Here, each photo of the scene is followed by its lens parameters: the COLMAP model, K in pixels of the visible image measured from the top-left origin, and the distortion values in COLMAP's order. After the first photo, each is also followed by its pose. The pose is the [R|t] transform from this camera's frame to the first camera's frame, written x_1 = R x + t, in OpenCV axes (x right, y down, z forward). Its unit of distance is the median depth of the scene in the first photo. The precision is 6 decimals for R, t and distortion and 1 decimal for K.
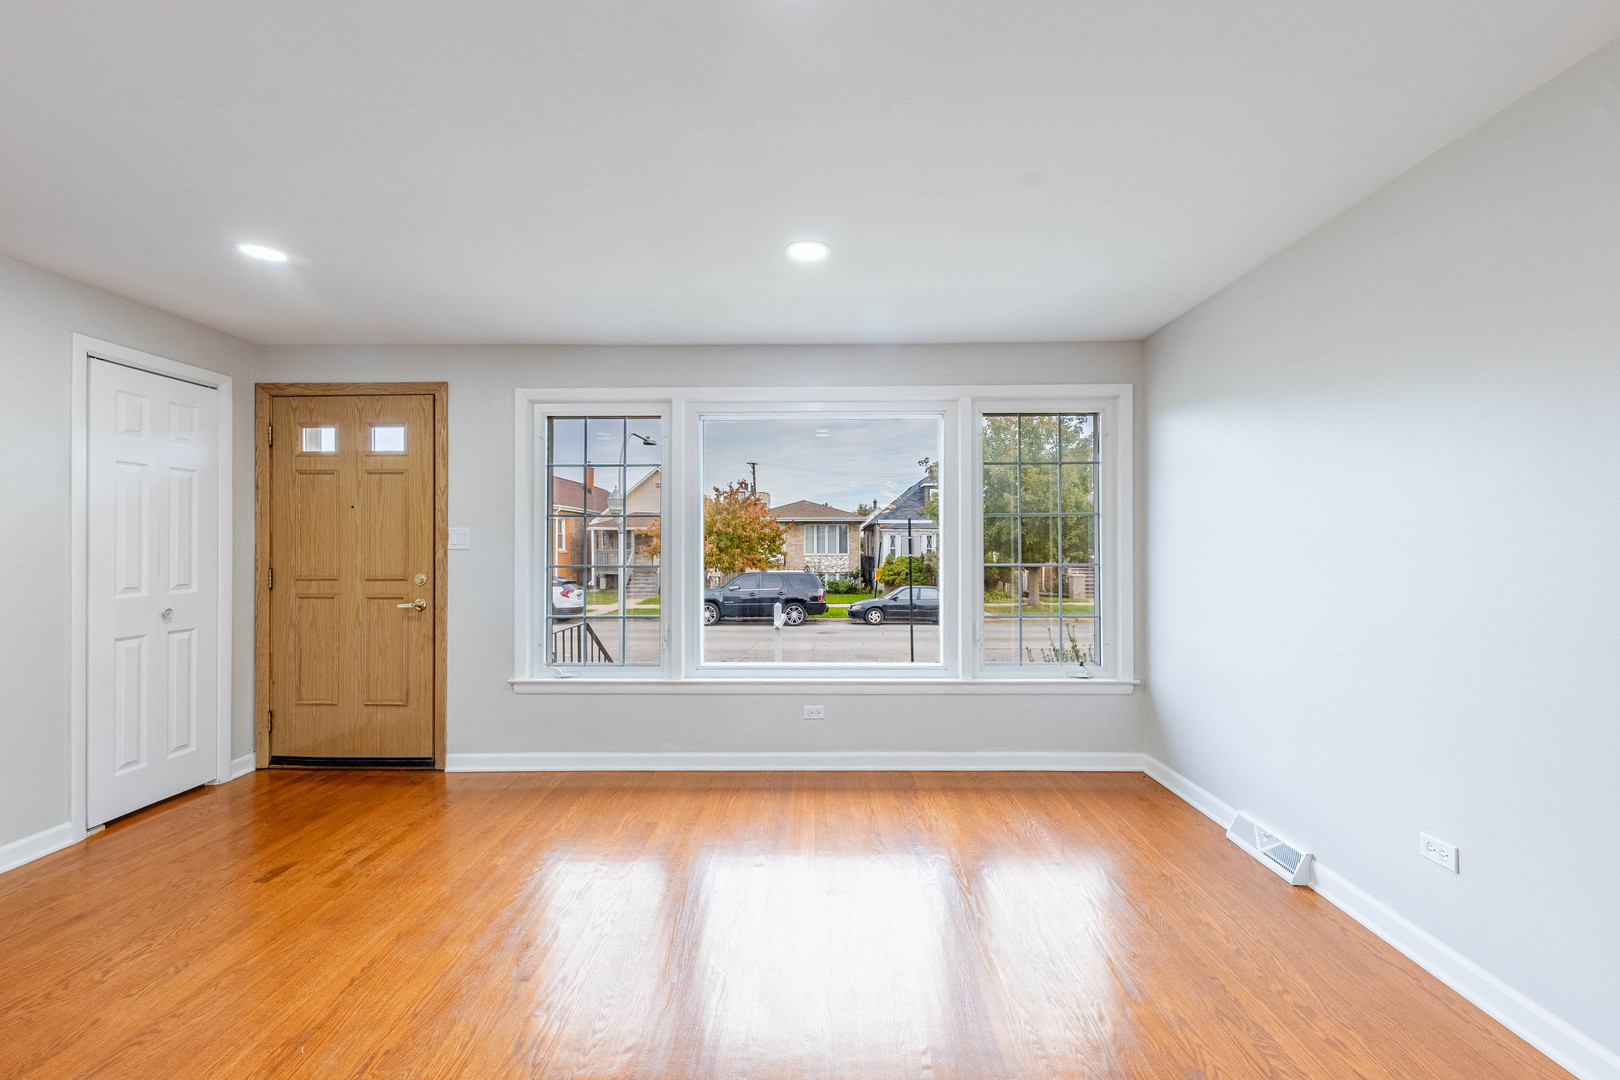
lens RADIAL K [[660.4, 0, 815.0], [0, 660.4, 541.7], [0, 0, 1]] dist [0.002821, 0.000036]
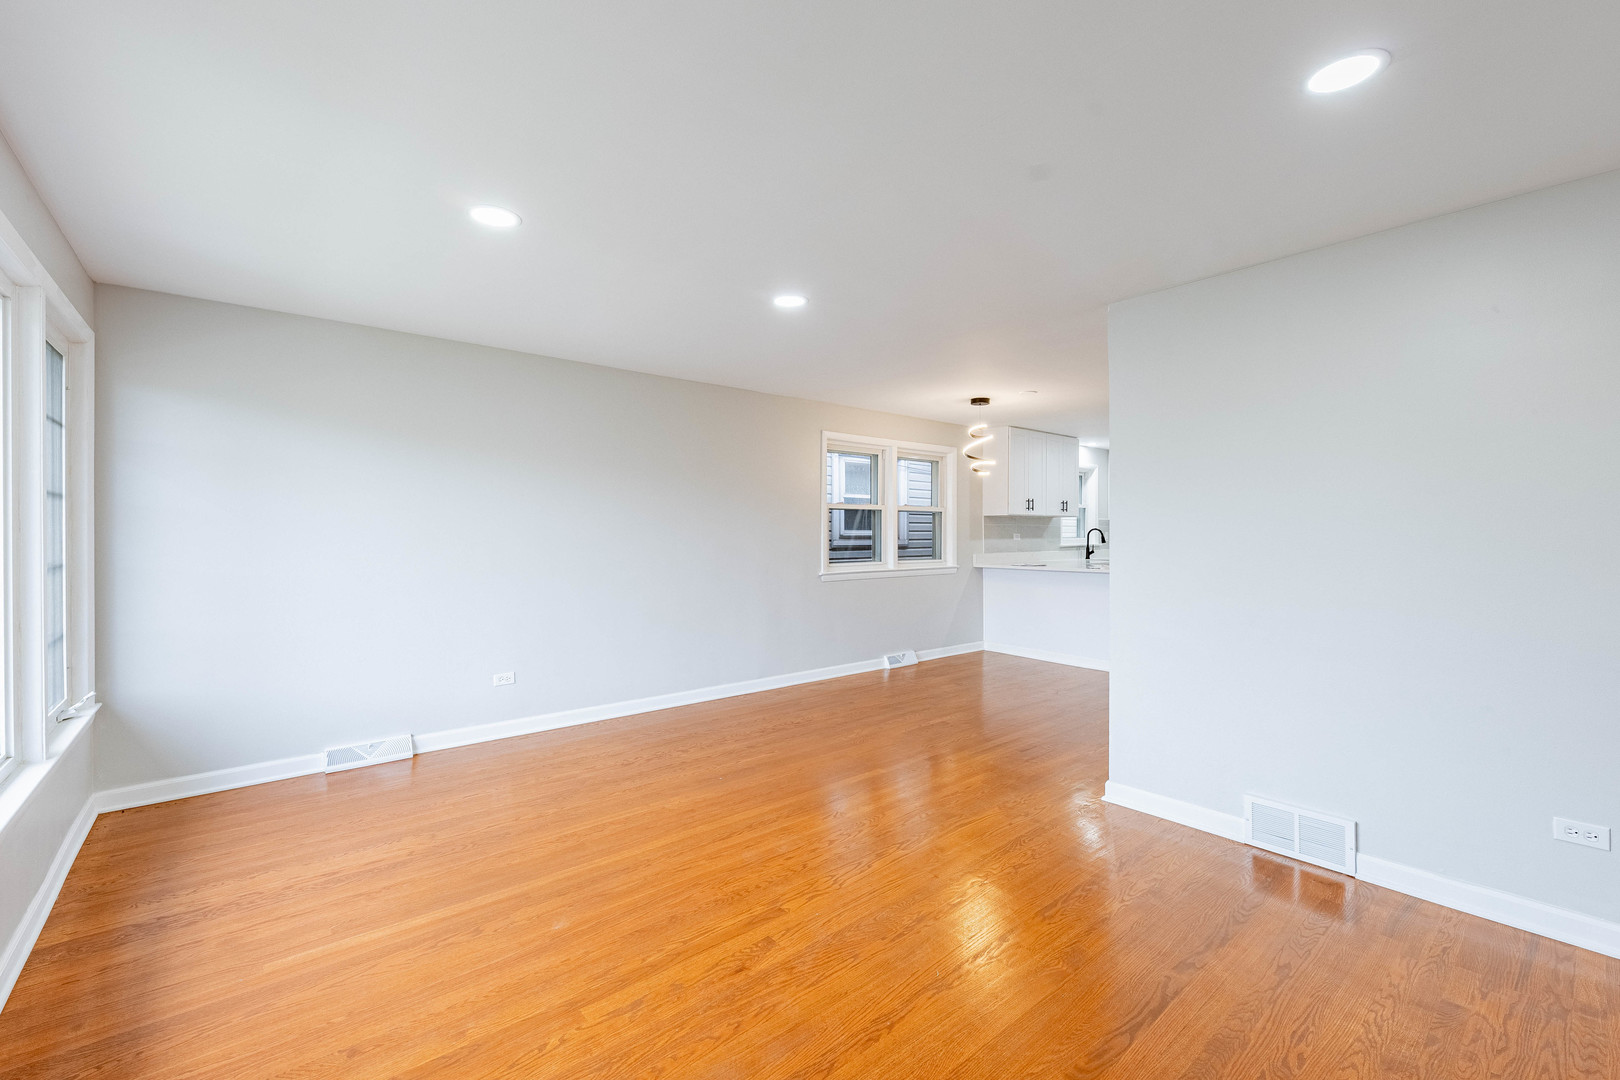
lens RADIAL K [[677.7, 0, 803.5], [0, 677.7, 531.4], [0, 0, 1]] dist [0.001951, -0.000018]
pose [[-0.649578, 0.002957, 0.760289, -0.679231], [-0.002236, 0.999981, -0.005800, 0.005685], [-0.760292, -0.005467, -0.649559, 0.869446]]
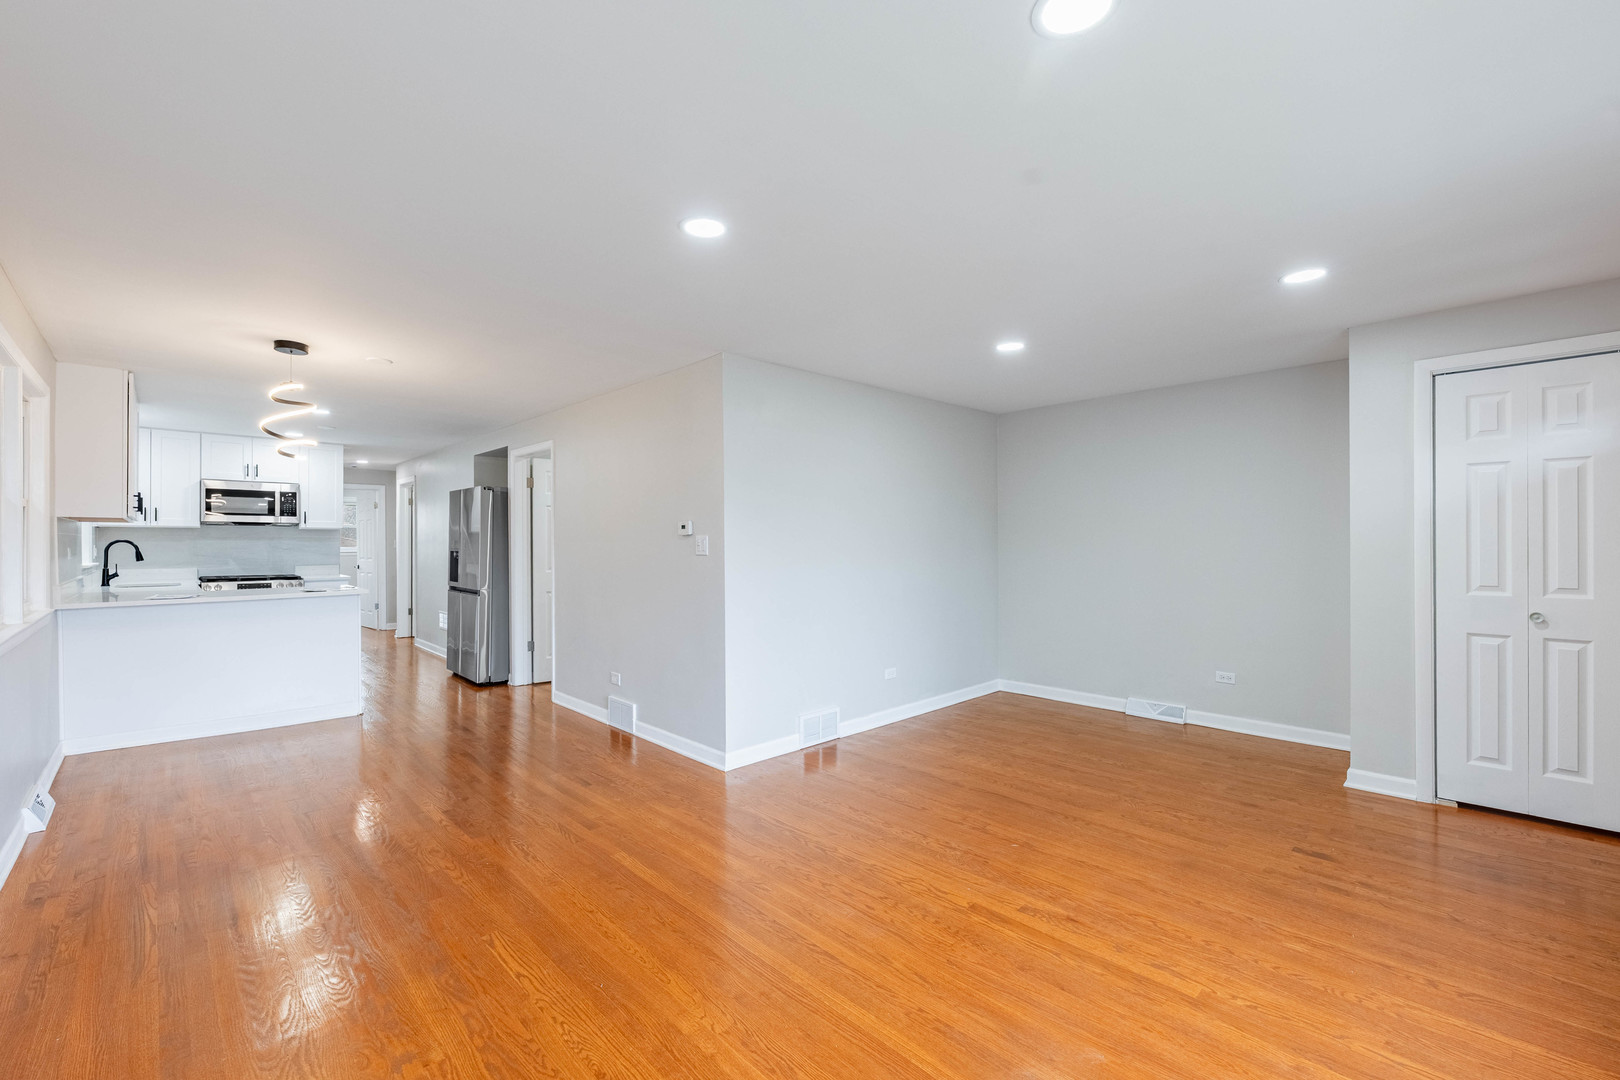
lens RADIAL K [[678.2, 0, 810.0], [0, 678.2, 540.0], [0, 0, 1]] dist [0.009151, -0.005448]
pose [[-0.715549, 0.002730, -0.698557, 0.361895], [0.006812, 0.999972, -0.003069, -0.003827], [0.698529, -0.006954, -0.715548, 0.842652]]
